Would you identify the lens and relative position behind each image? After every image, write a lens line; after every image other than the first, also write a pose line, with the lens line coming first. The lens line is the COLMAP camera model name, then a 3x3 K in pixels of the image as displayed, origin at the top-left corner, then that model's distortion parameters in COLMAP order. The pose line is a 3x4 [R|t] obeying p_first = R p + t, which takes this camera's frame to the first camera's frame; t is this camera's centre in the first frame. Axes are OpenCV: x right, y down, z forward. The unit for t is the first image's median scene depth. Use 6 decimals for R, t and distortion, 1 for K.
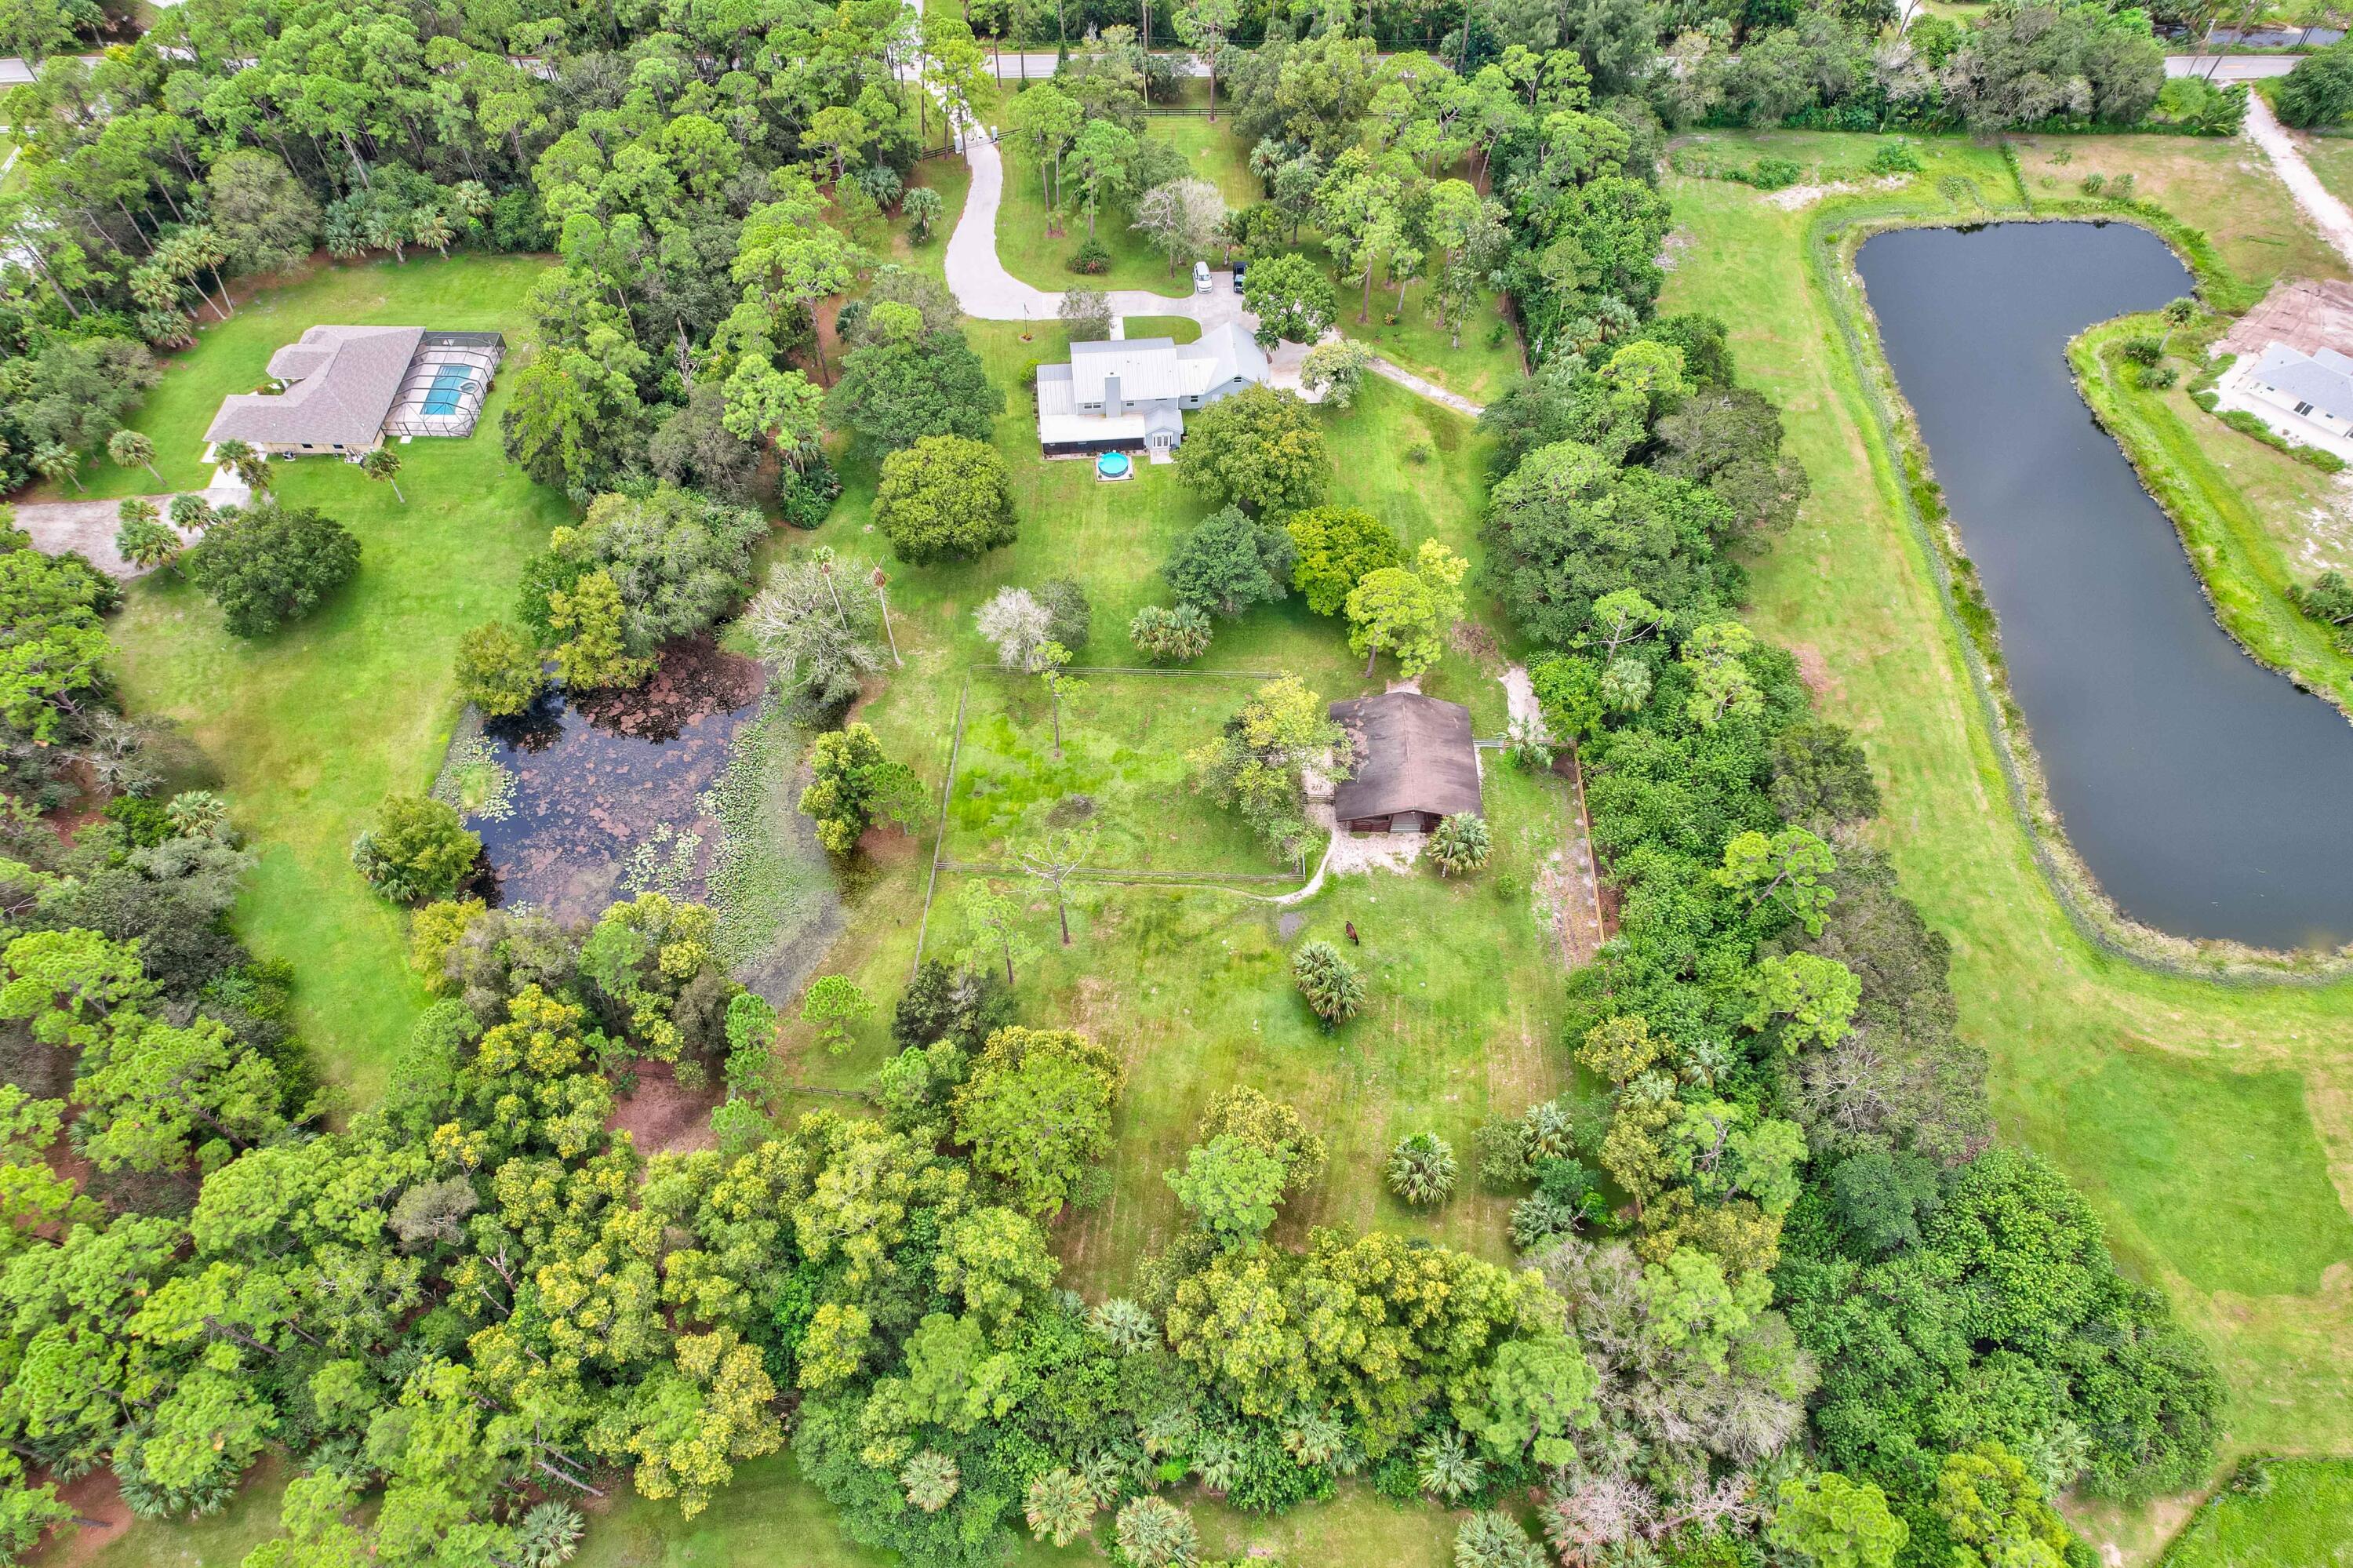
lens RADIAL K [[1493.7, 0, 1177.5], [0, 1493.7, 810.6], [0, 0, 1]] dist [-0.080695, 0.073328]
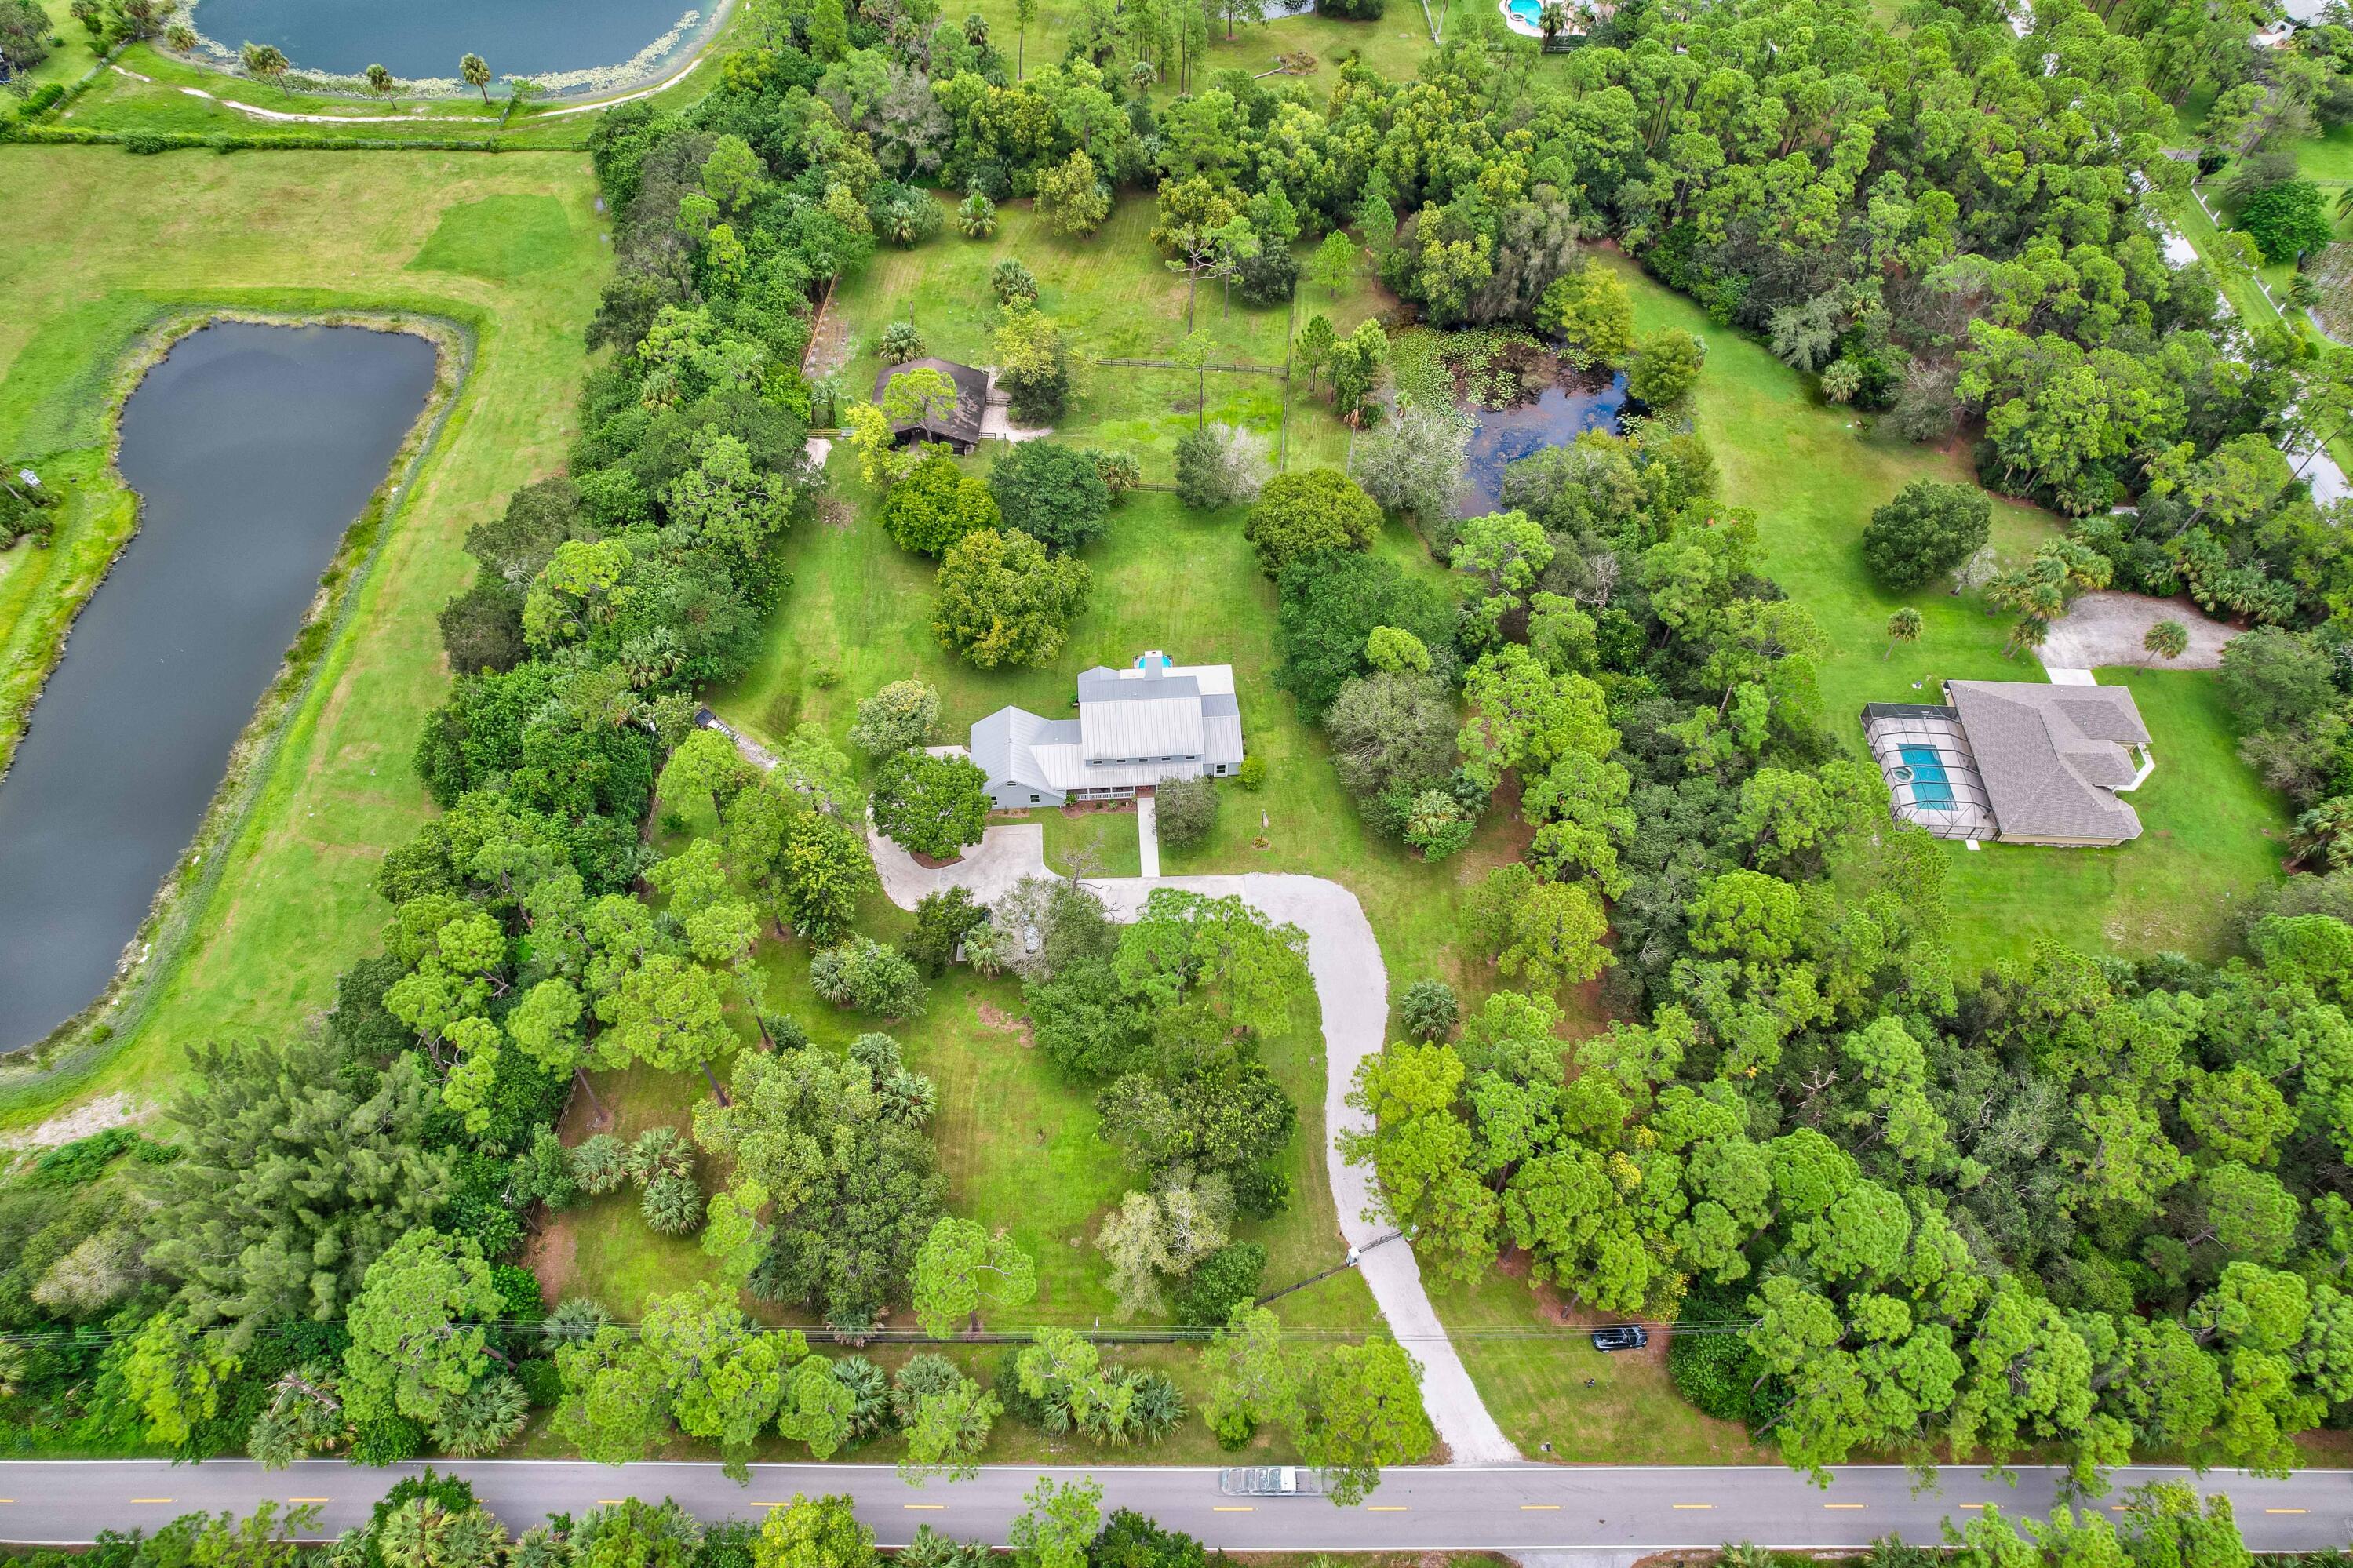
lens RADIAL K [[1504.9, 0, 1175.7], [0, 1504.9, 807.8], [0, 0, 1]] dist [-0.081874, 0.075960]
pose [[-0.999555, -0.029756, -0.002011, -0.063011], [0.008292, -0.342036, 0.939650, -1.273164], [-0.028648, 0.939216, 0.342131, 0.834047]]
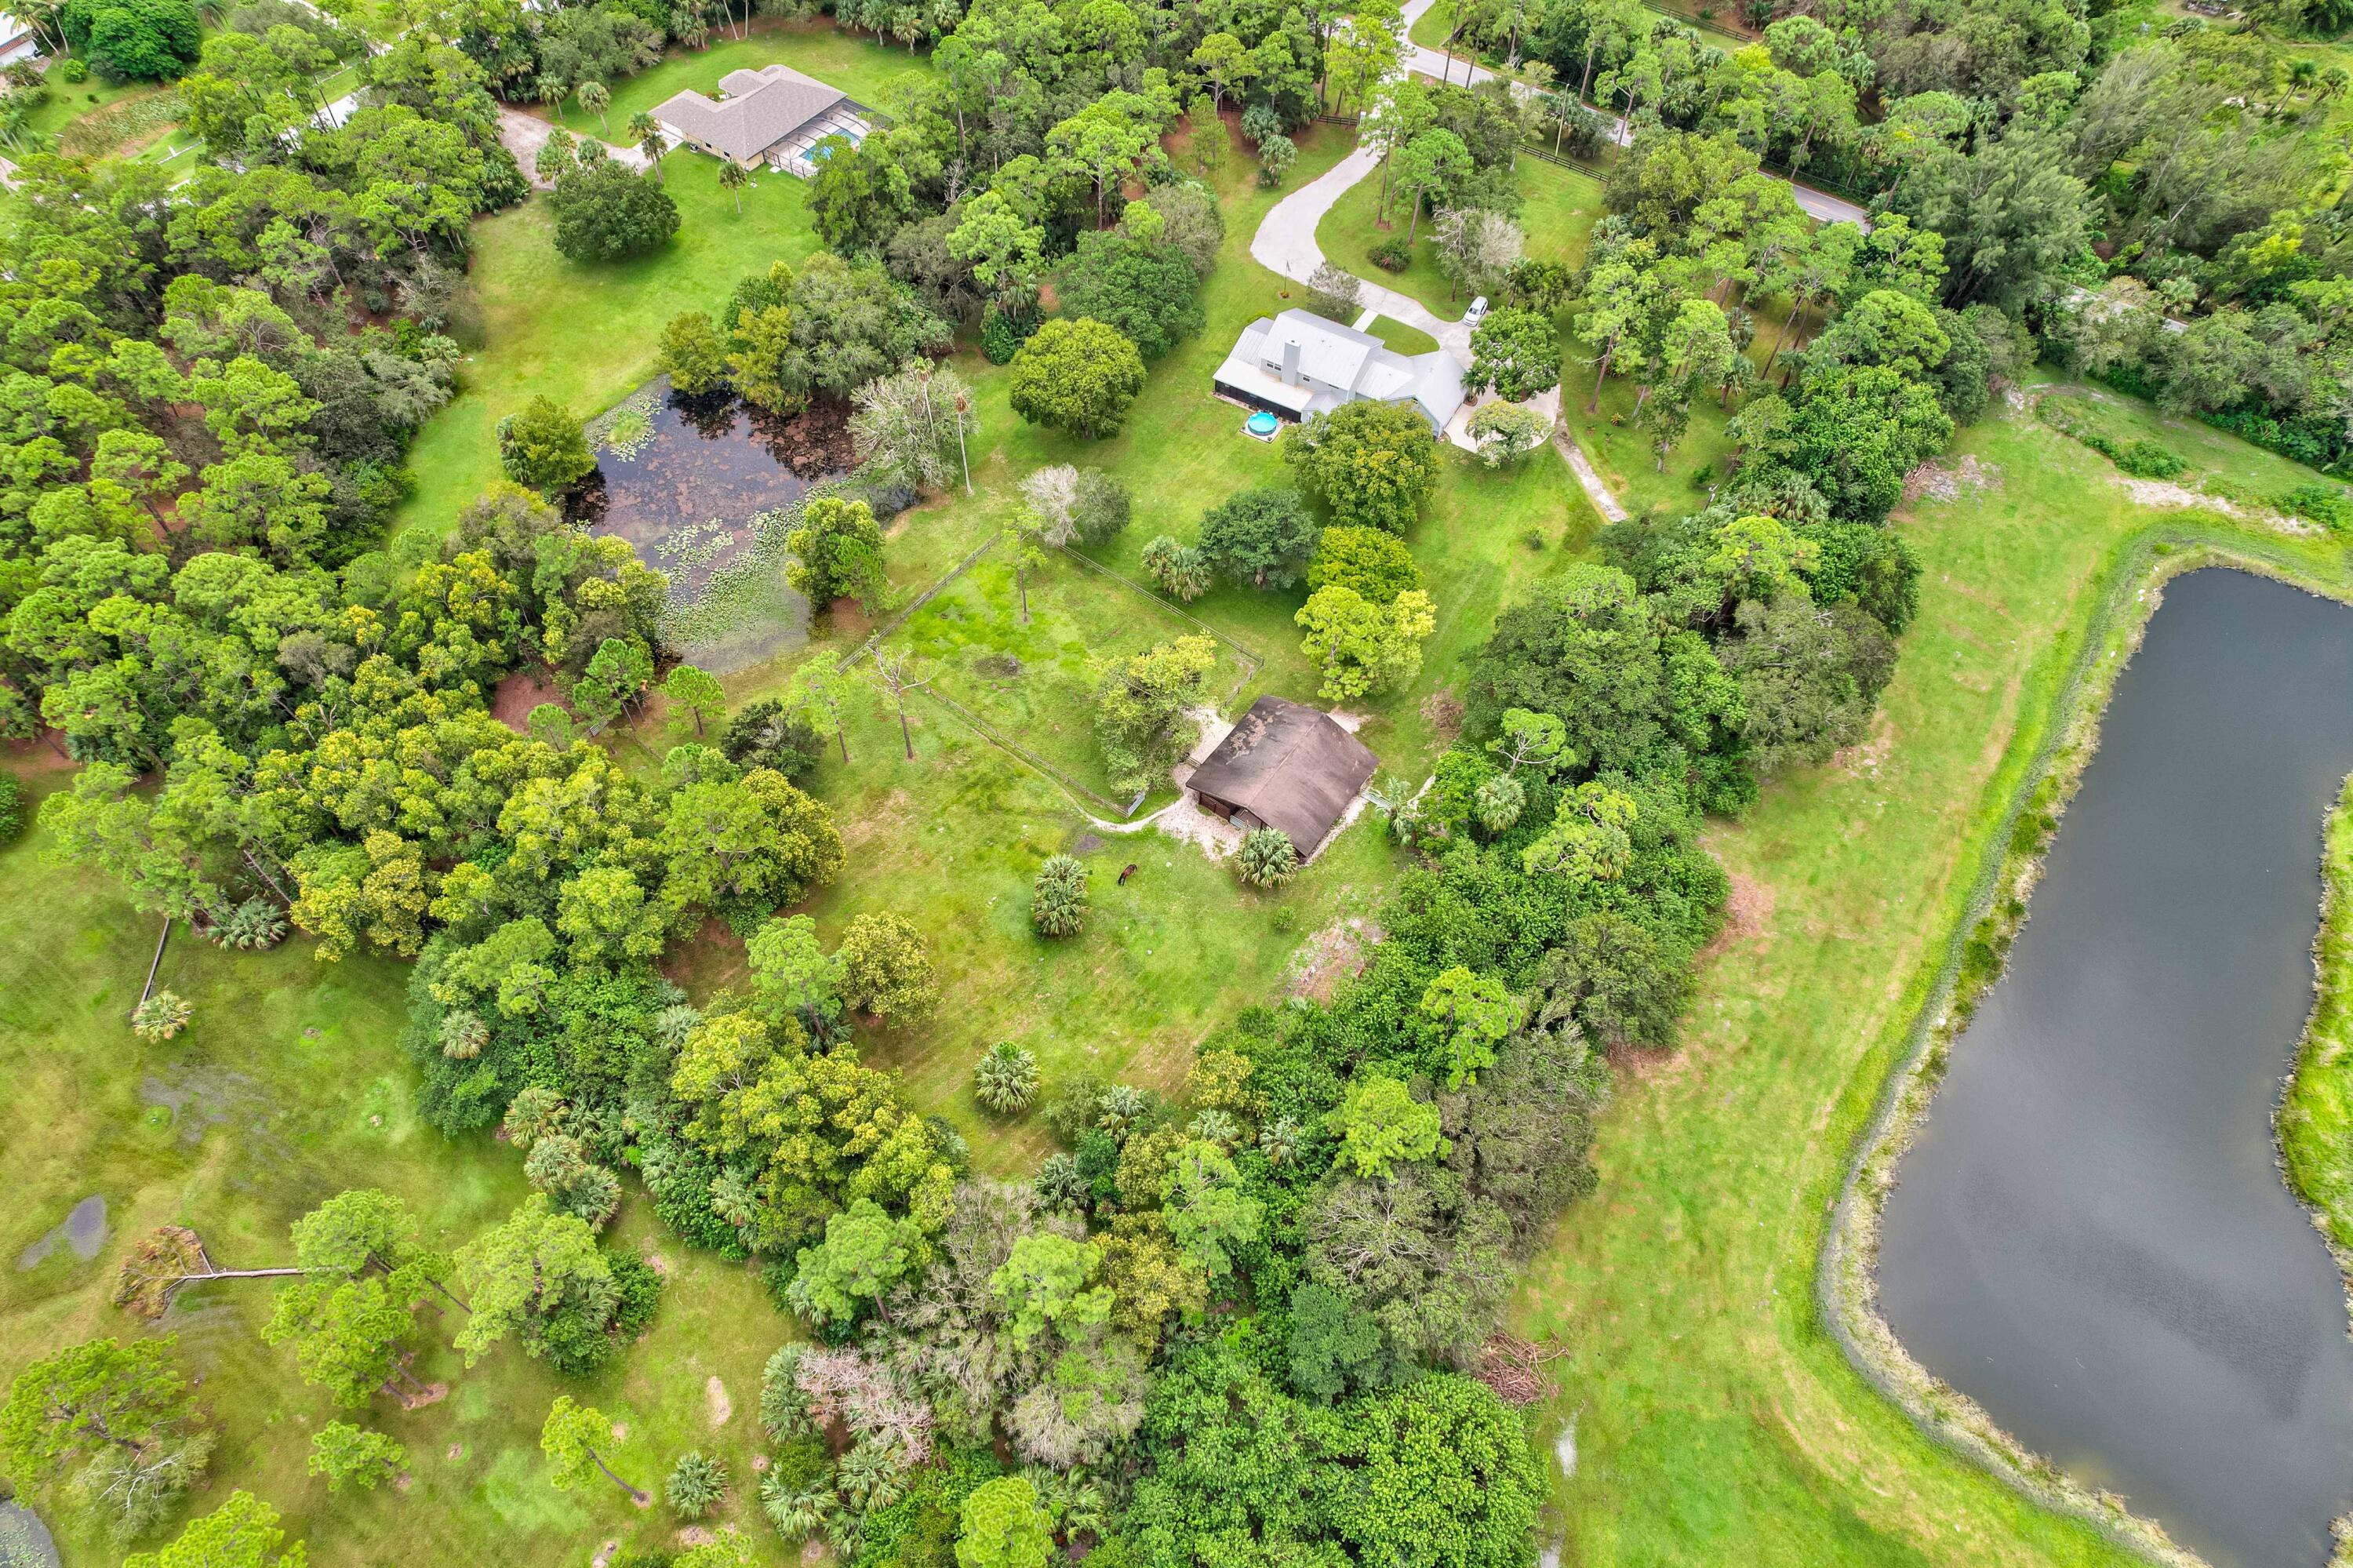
lens RADIAL K [[1505.2, 0, 1175.7], [0, 1505.2, 807.8], [0, 0, 1]] dist [-0.081874, 0.075960]
pose [[0.821954, 0.476262, -0.312355, 0.399240], [-0.482733, 0.873591, 0.061706, -0.036609], [0.302259, 0.100065, 0.947959, 0.016928]]
